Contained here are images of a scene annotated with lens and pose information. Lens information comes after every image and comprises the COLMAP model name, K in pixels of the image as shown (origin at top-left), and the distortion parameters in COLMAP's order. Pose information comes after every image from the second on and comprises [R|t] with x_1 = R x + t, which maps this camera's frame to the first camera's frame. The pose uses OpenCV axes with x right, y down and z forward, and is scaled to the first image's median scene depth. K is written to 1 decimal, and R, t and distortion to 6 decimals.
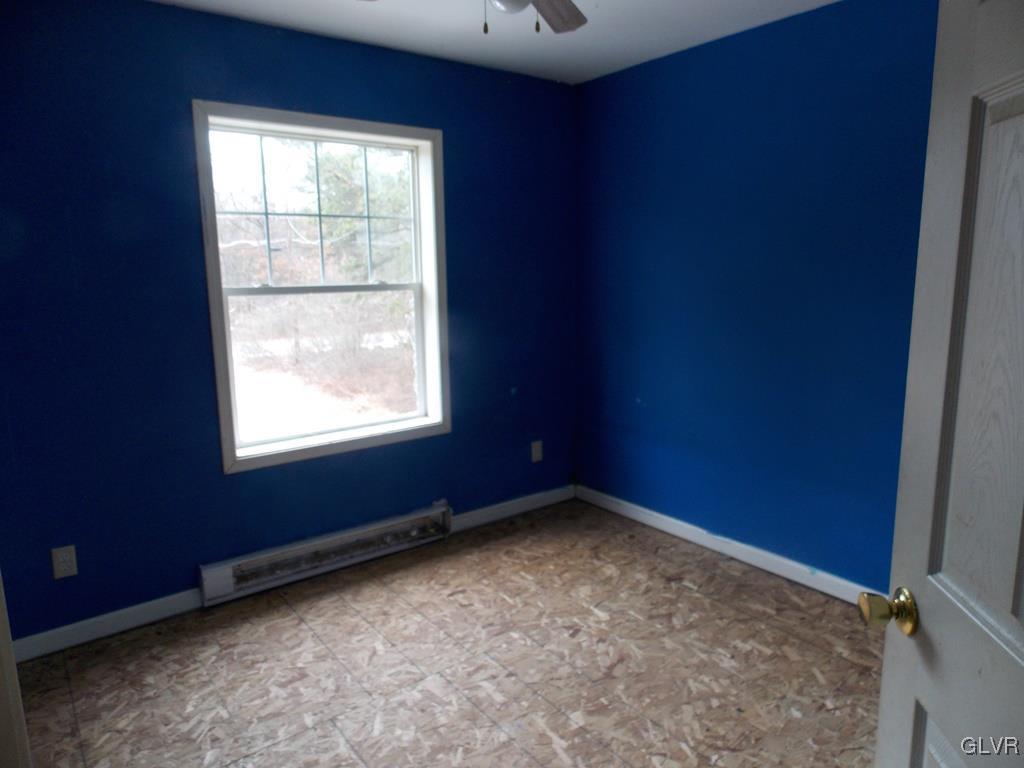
lens RADIAL K [[678.4, 0, 530.3], [0, 678.4, 382.7], [0, 0, 1]] dist [0.000535, -0.000656]
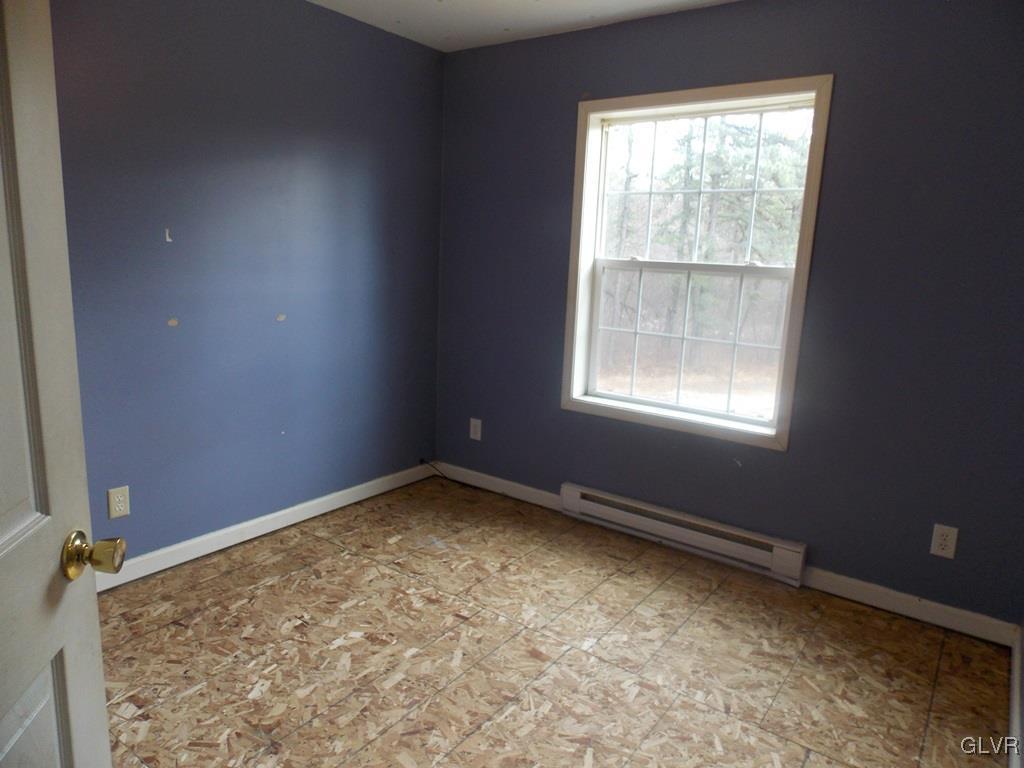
lens RADIAL K [[693.0, 0, 530.3], [0, 693.0, 364.5], [0, 0, 1]] dist [0.030702, 0.000663]
pose [[0.272969, 0.189625, -0.943149, 0.635582], [-0.202681, 0.969712, 0.136305, -0.092161], [0.940430, 0.153951, 0.303134, 0.505909]]
